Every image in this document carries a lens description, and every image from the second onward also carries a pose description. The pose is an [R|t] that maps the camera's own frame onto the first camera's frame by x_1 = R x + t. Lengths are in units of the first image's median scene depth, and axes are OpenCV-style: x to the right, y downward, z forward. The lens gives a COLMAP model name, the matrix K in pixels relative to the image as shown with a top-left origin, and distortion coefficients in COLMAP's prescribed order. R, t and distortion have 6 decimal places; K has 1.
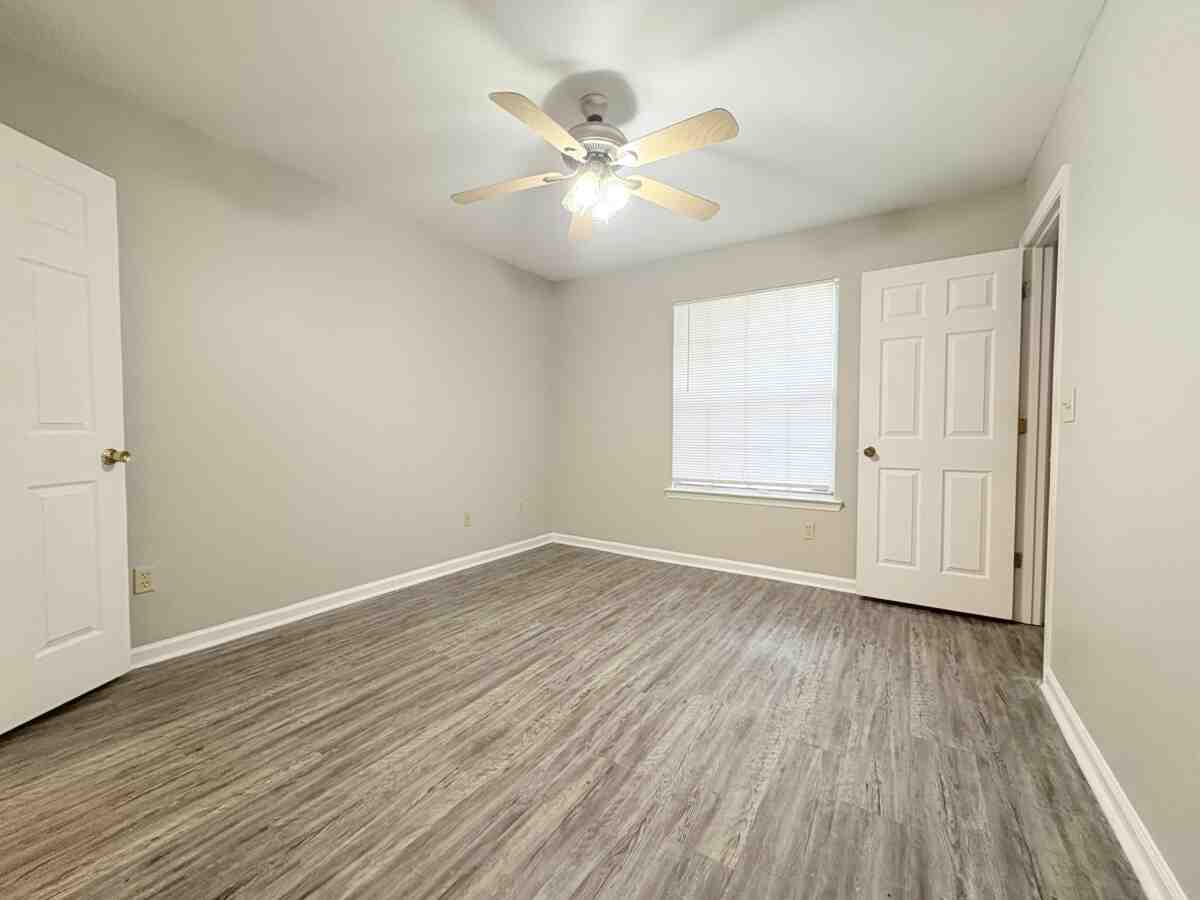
lens RADIAL K [[478.5, 0, 600.0], [0, 478.5, 450.0], [0, 0, 1]] dist [0.003002, -0.000413]
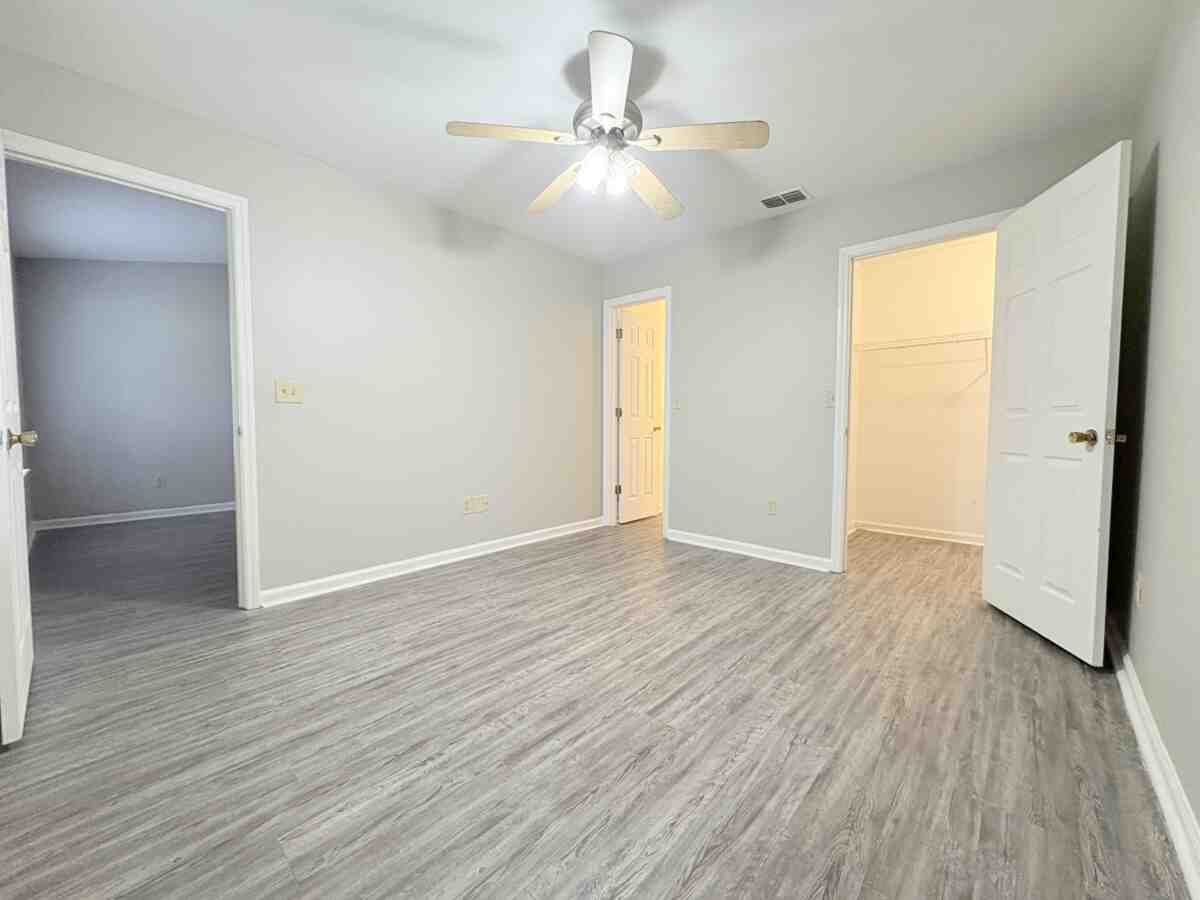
lens RADIAL K [[478.5, 0, 600.0], [0, 478.5, 450.0], [0, 0, 1]] dist [0.003002, -0.000413]
pose [[-0.987146, -0.018476, 0.158749, -0.153142], [-0.003555, 0.995588, 0.093767, -0.045930], [-0.159781, 0.091998, -0.982856, 1.917403]]
